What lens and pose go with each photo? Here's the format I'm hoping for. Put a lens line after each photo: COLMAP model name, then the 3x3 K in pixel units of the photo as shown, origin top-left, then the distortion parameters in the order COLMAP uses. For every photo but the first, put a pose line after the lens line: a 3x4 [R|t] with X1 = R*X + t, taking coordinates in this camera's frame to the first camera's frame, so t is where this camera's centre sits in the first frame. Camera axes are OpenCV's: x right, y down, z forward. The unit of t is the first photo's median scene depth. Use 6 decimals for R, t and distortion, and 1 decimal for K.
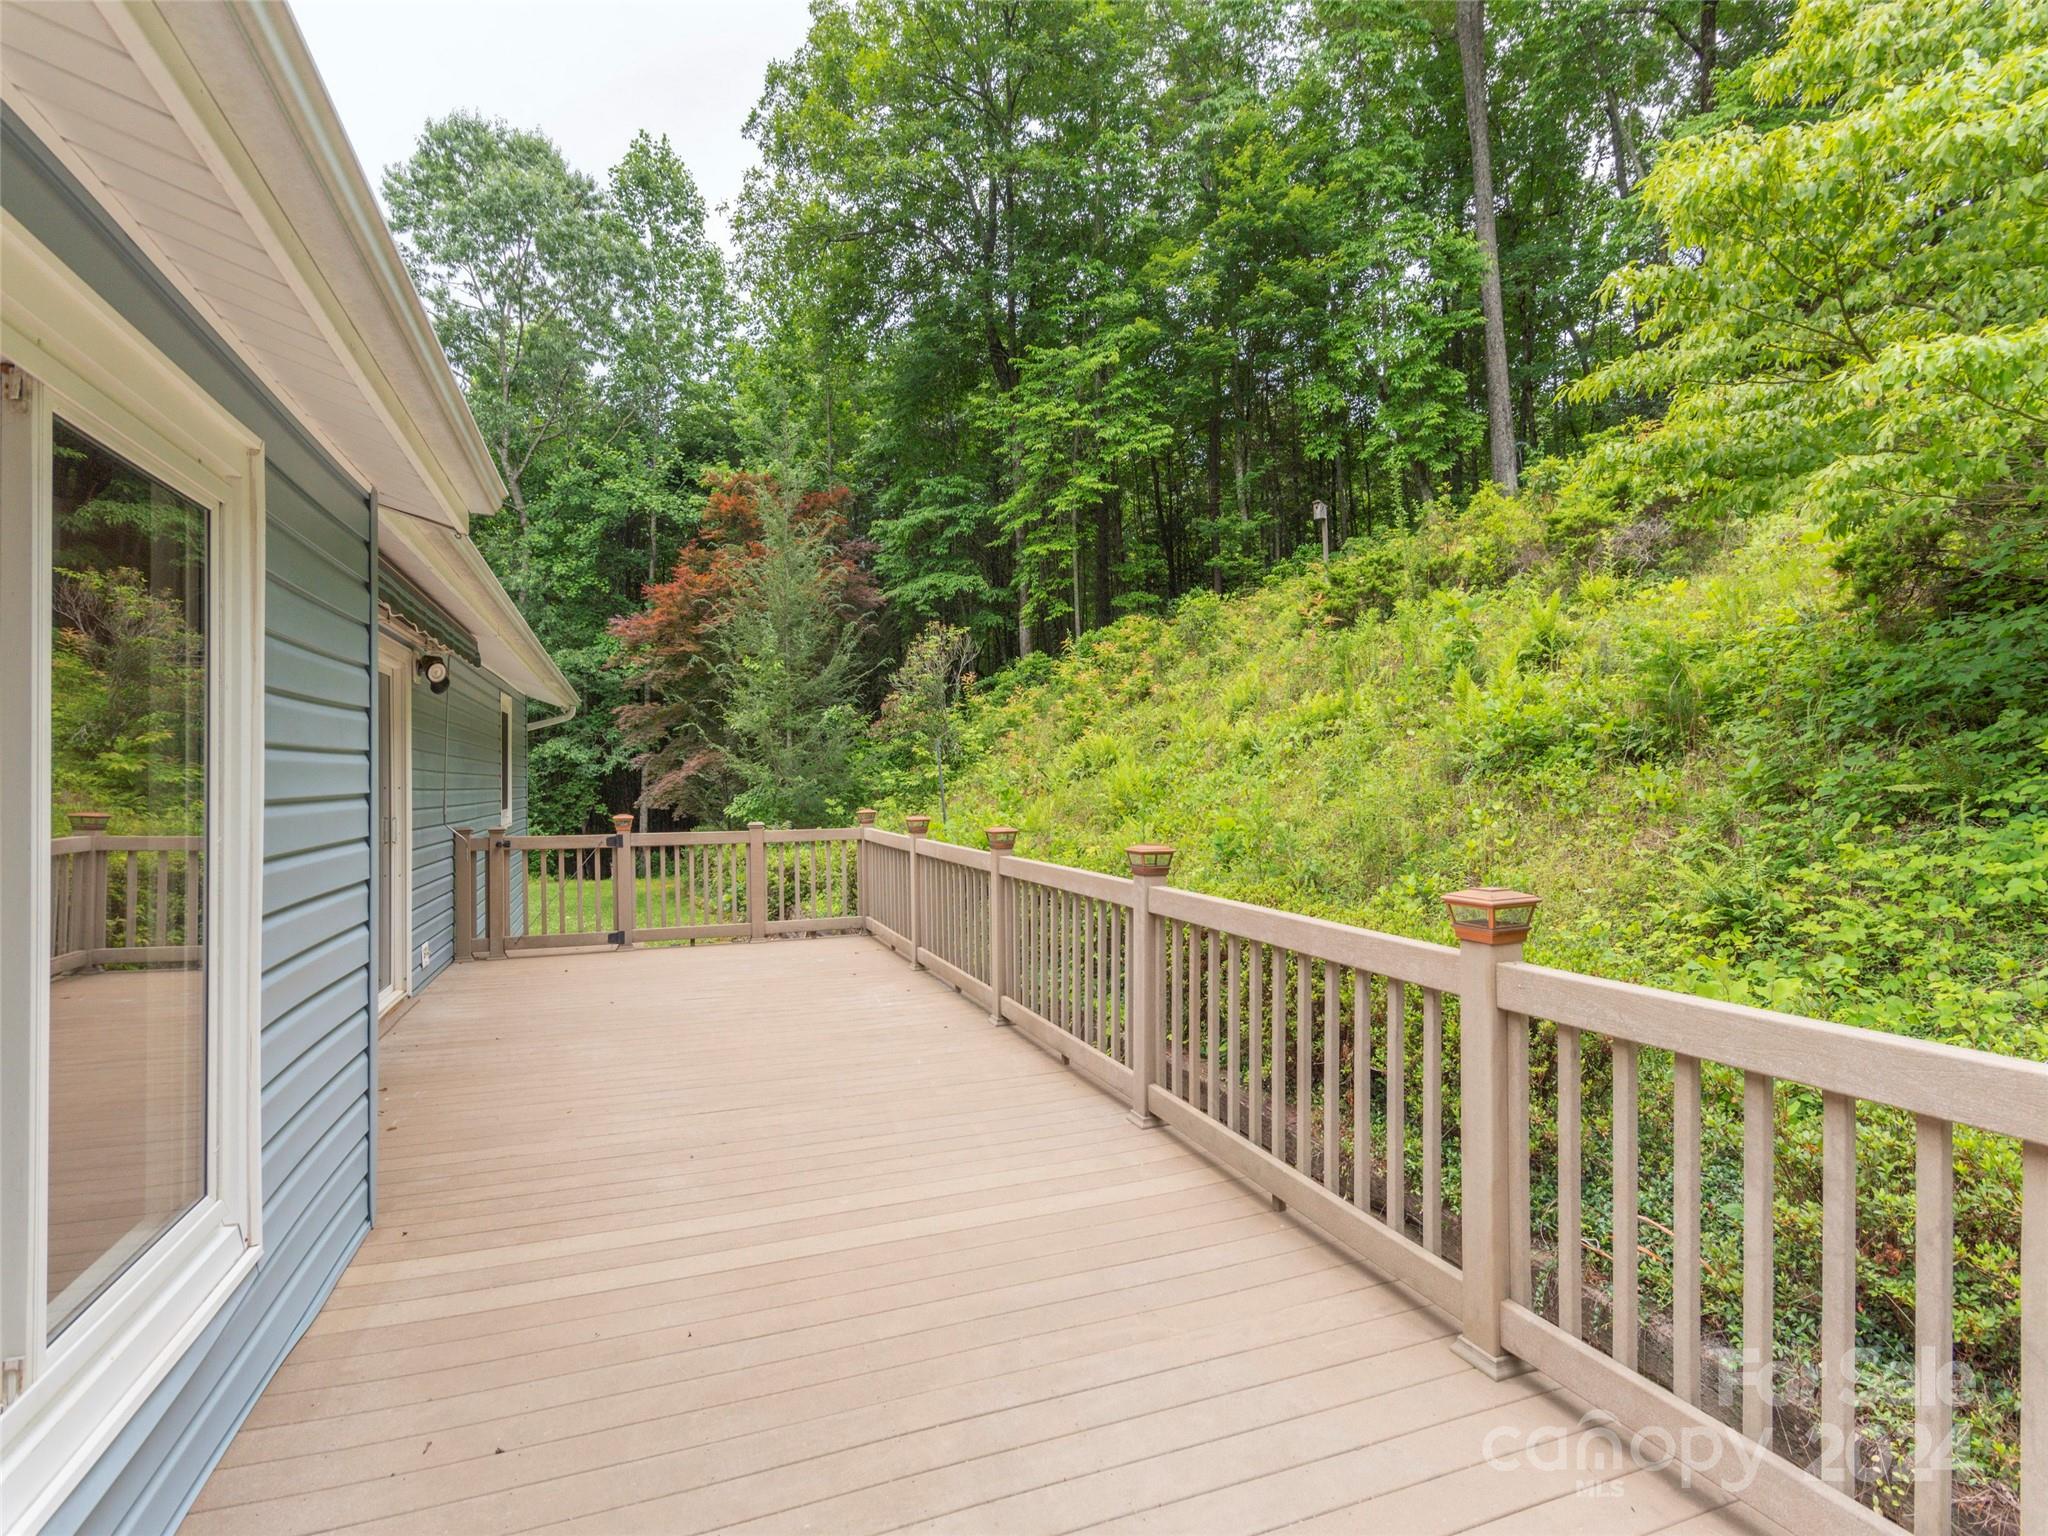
lens RADIAL K [[1000.8, 0, 1024.9], [0, 1000.8, 785.4], [0, 0, 1]] dist [0.005660, 0.000488]
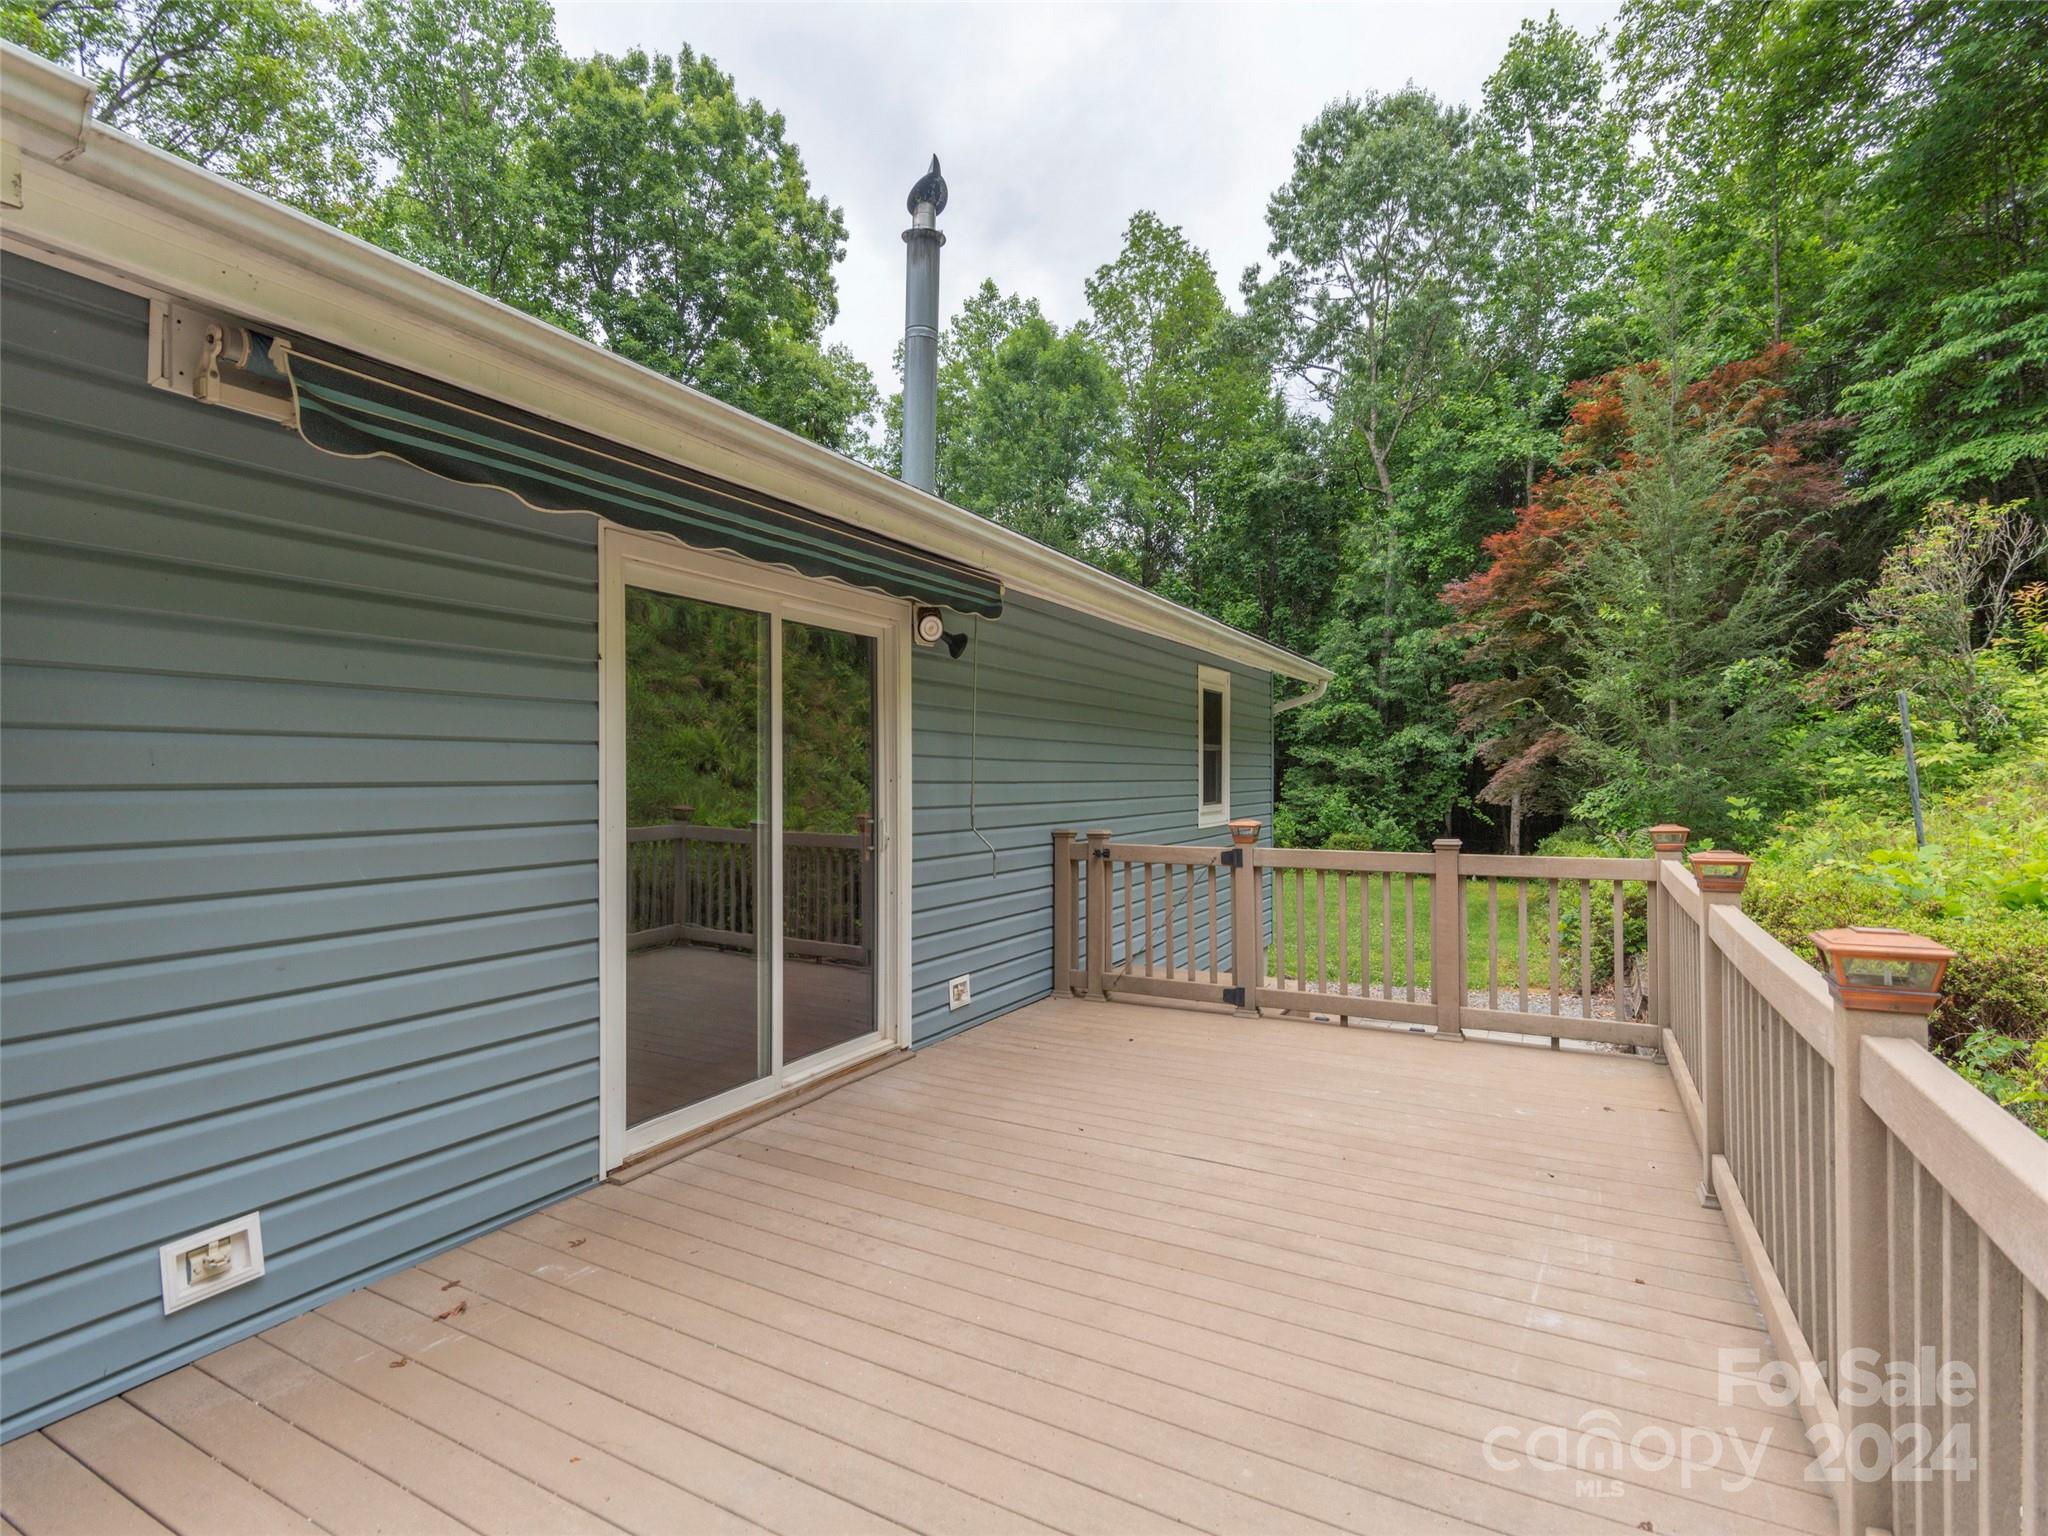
lens RADIAL K [[1000.8, 0, 1018.9], [0, 1000.8, 785.4], [0, 0, 1]] dist [0.005660, 0.000488]
pose [[0.647751, 0.010105, -0.761785, 0.007649], [-0.002586, 0.999935, 0.011065, -0.000688], [0.761848, -0.005197, 0.647735, 0.133196]]
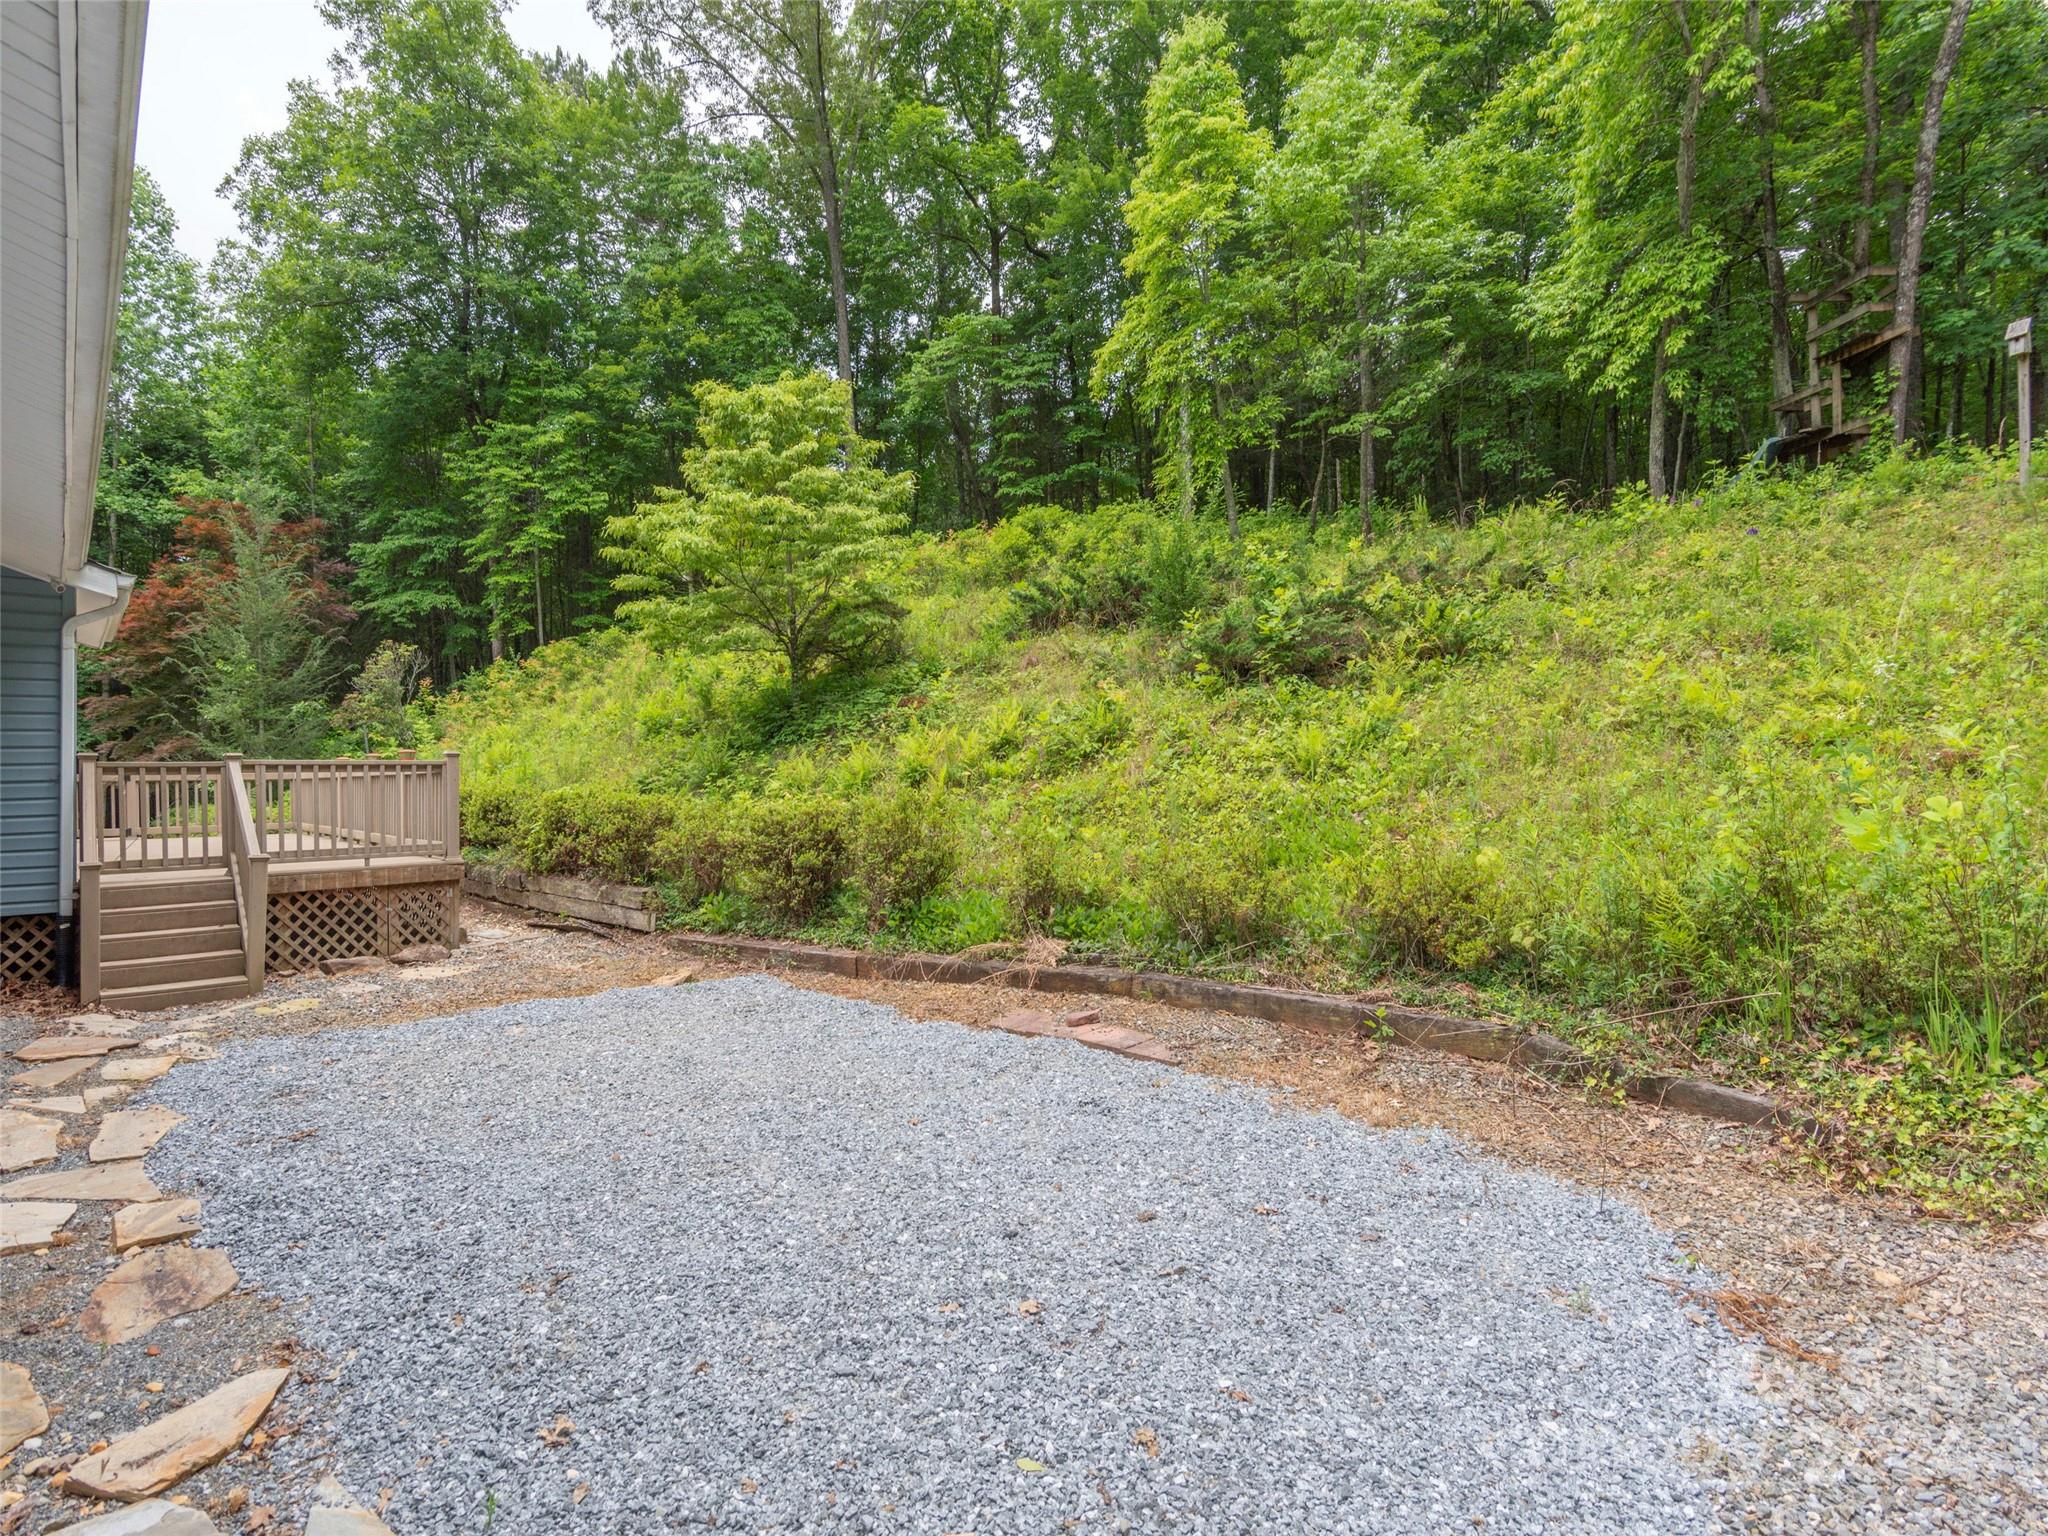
lens RADIAL K [[1017.8, 0, 974.2], [0, 1017.8, 771.6], [0, 0, 1]] dist [0.005006, -0.000461]
pose [[0.935952, -0.004633, 0.352098, 0.109166], [0.009948, 0.999862, -0.013285, 0.025383], [-0.351988, 0.015937, 0.935869, -0.367934]]
